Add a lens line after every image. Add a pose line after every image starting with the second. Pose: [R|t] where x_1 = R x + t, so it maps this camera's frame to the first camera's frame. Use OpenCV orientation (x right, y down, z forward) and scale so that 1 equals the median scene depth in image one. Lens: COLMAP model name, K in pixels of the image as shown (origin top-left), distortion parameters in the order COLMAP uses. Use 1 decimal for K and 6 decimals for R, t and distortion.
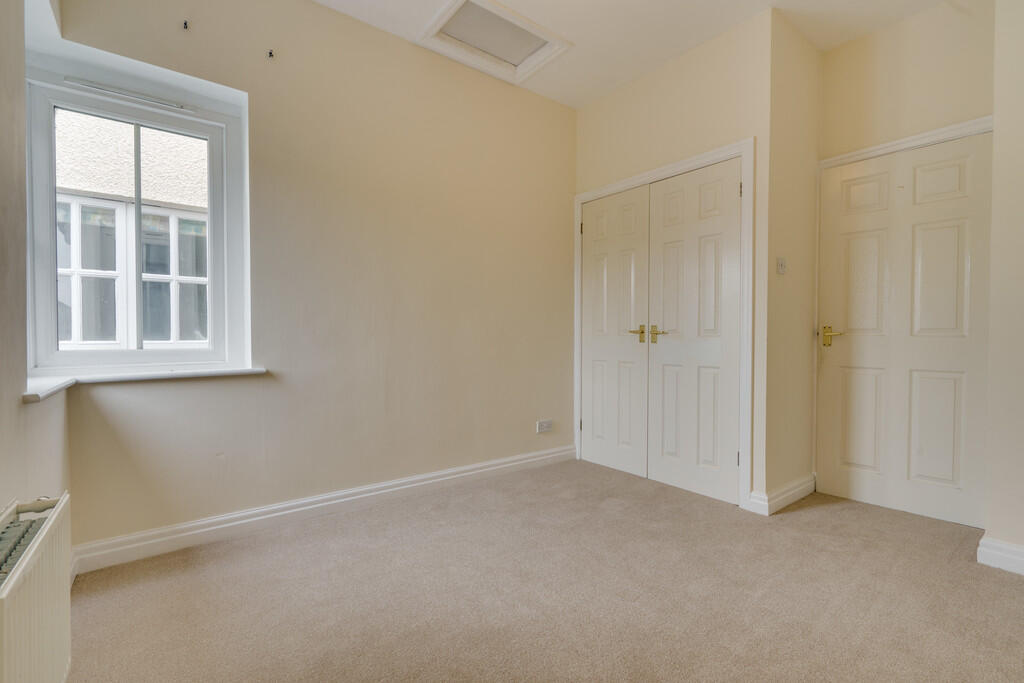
lens RADIAL K [[463.4, 0, 513.5], [0, 463.4, 347.7], [0, 0, 1]] dist [0.000799, 0.000109]
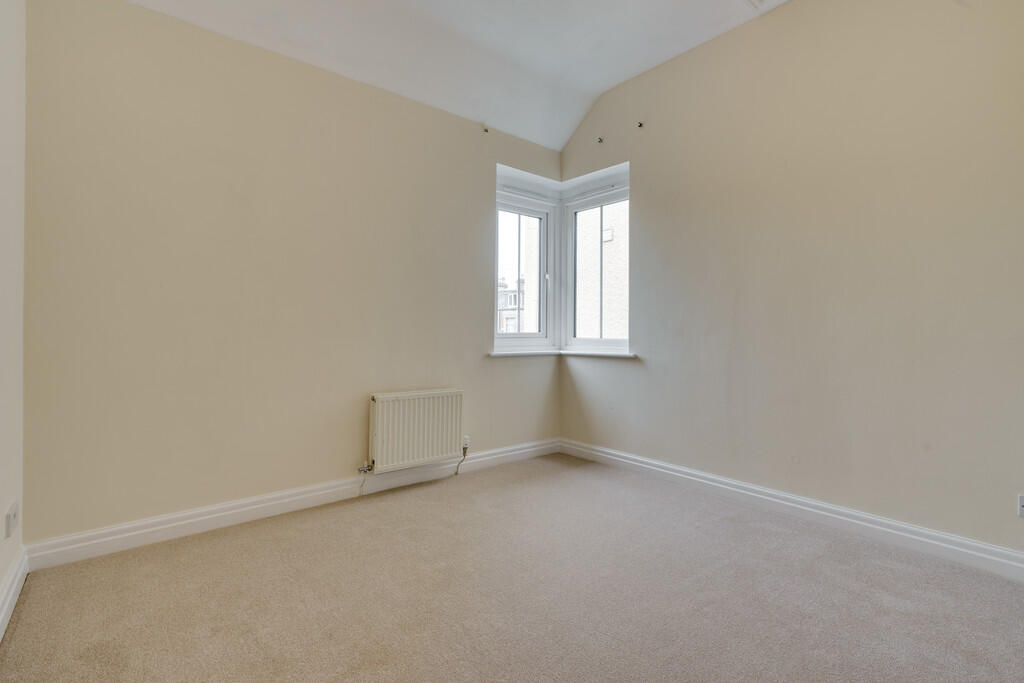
lens RADIAL K [[464.1, 0, 513.3], [0, 464.1, 322.2], [0, 0, 1]] dist [-0.000142, 0.000054]
pose [[0.052960, -0.007864, -0.998566, 0.838092], [-0.023122, 0.999691, -0.009099, -0.029581], [0.998329, 0.023571, 0.052762, 0.578476]]
